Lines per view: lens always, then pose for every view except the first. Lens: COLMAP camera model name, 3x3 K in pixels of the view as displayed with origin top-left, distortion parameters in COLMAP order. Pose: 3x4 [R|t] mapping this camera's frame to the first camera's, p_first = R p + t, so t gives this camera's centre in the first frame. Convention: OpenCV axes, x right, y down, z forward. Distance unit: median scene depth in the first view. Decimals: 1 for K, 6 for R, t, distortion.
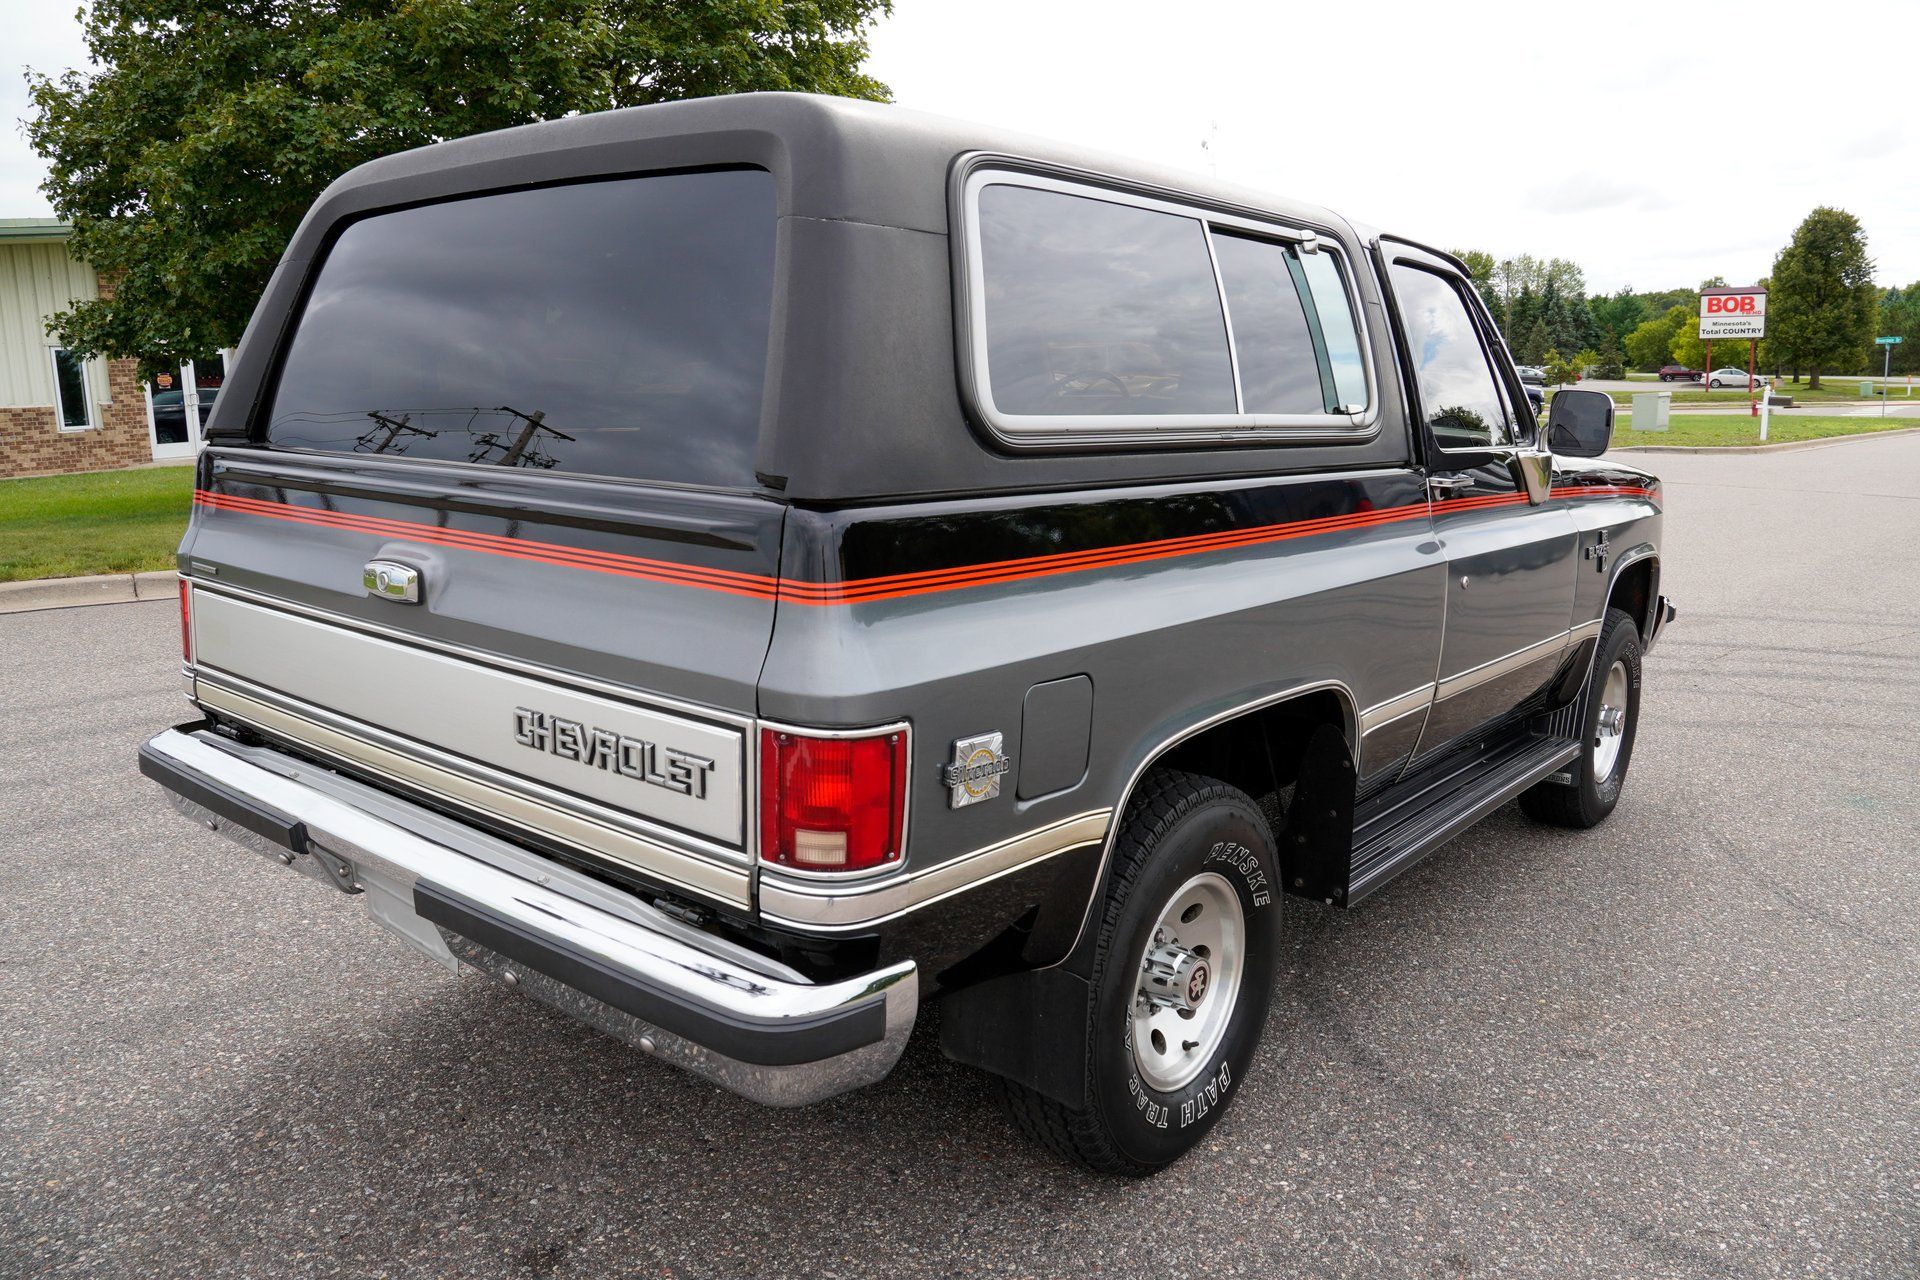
lens RADIAL K [[1435.8, 0, 967.1], [0, 1435.8, 630.8], [0, 0, 1]] dist [-0.131573, 0.095631]
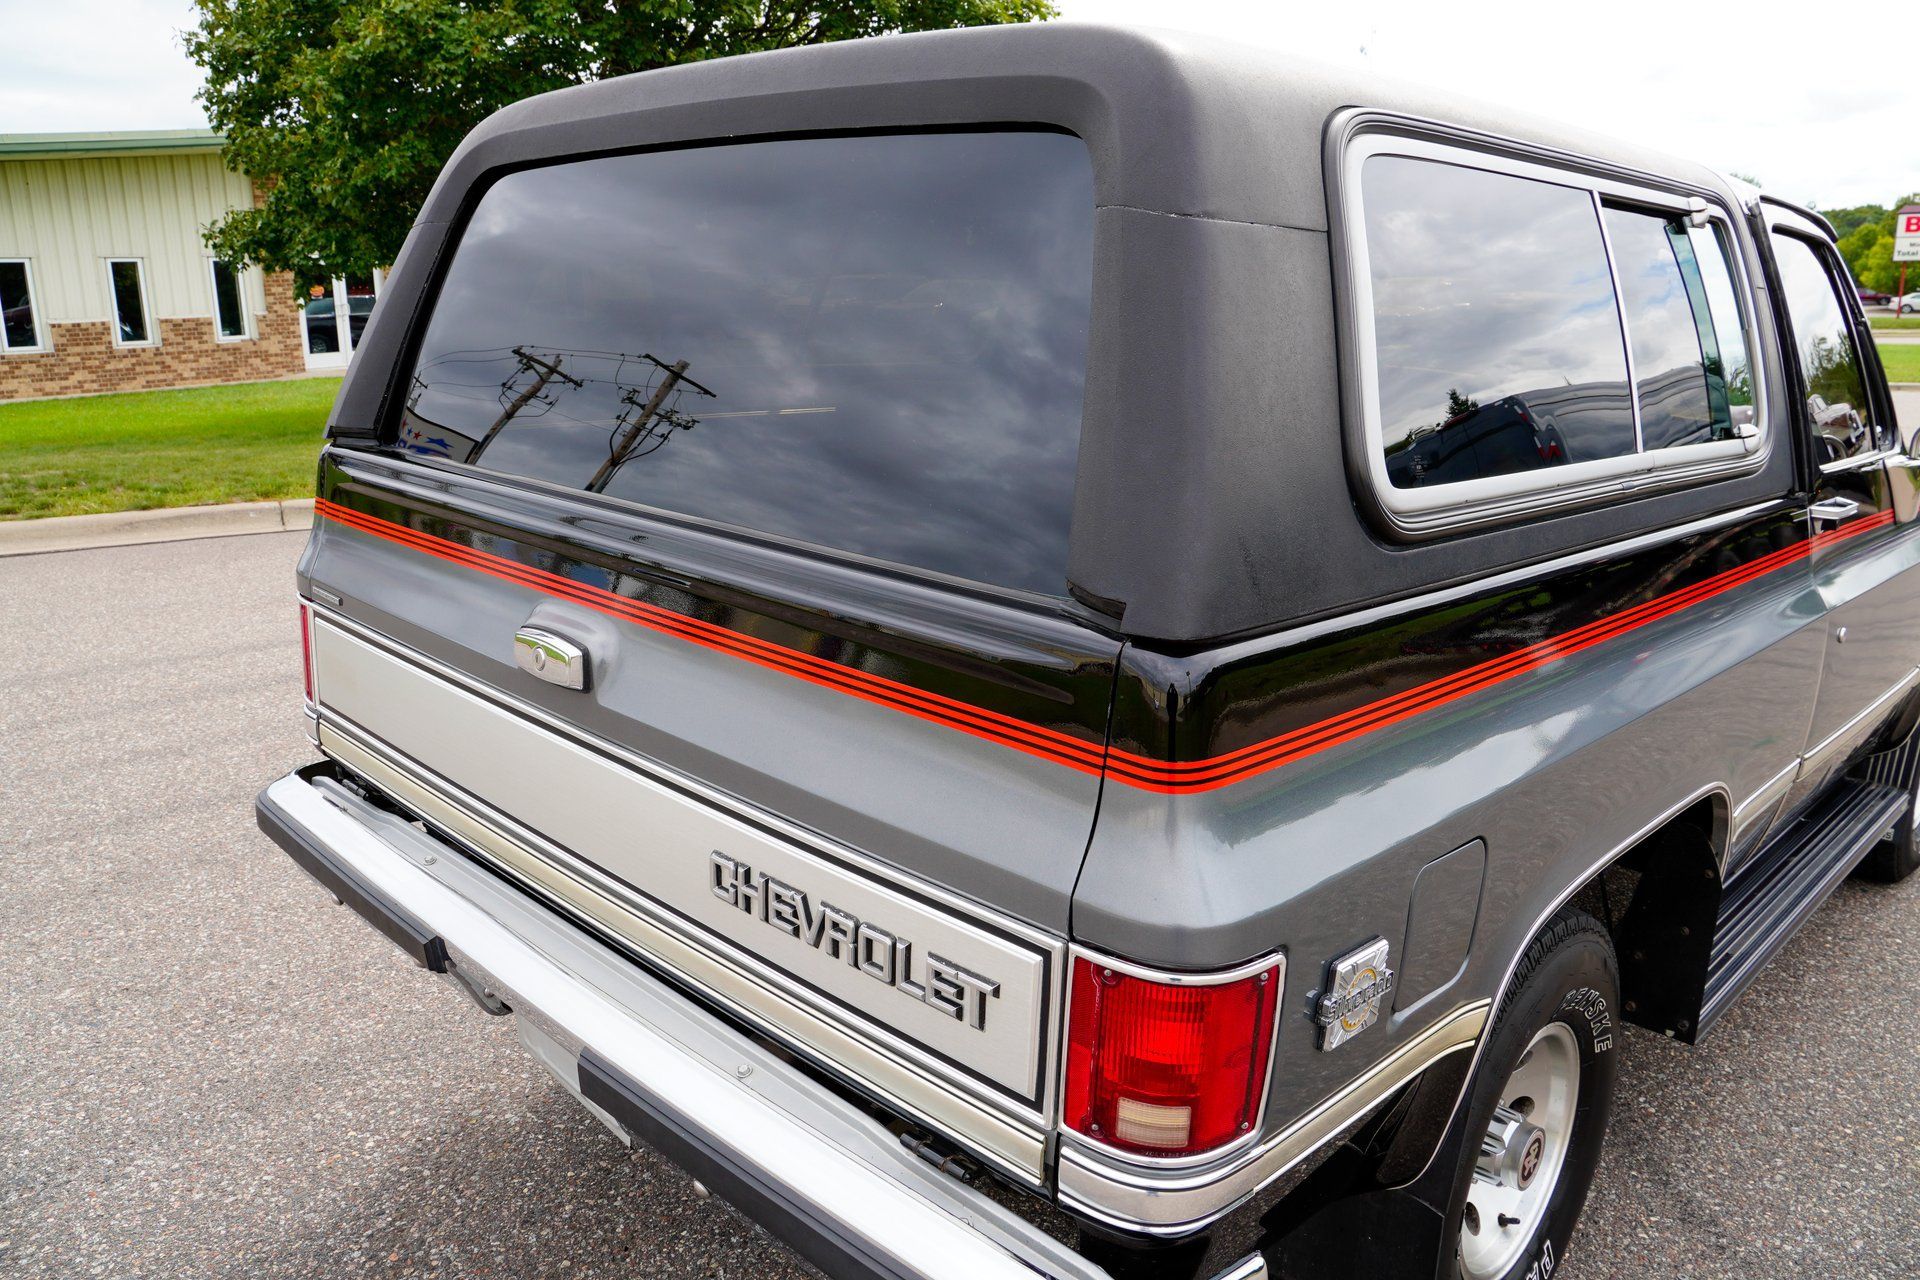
lens RADIAL K [[1437.3, 0, 972.6], [0, 1437.3, 637.8], [0, 0, 1]] dist [-0.133007, 0.098044]
pose [[0.995674, 0.031119, -0.087549, -0.083950], [-0.025328, 0.997465, 0.066494, -0.081762], [0.089396, -0.063989, 0.993939, 0.187878]]
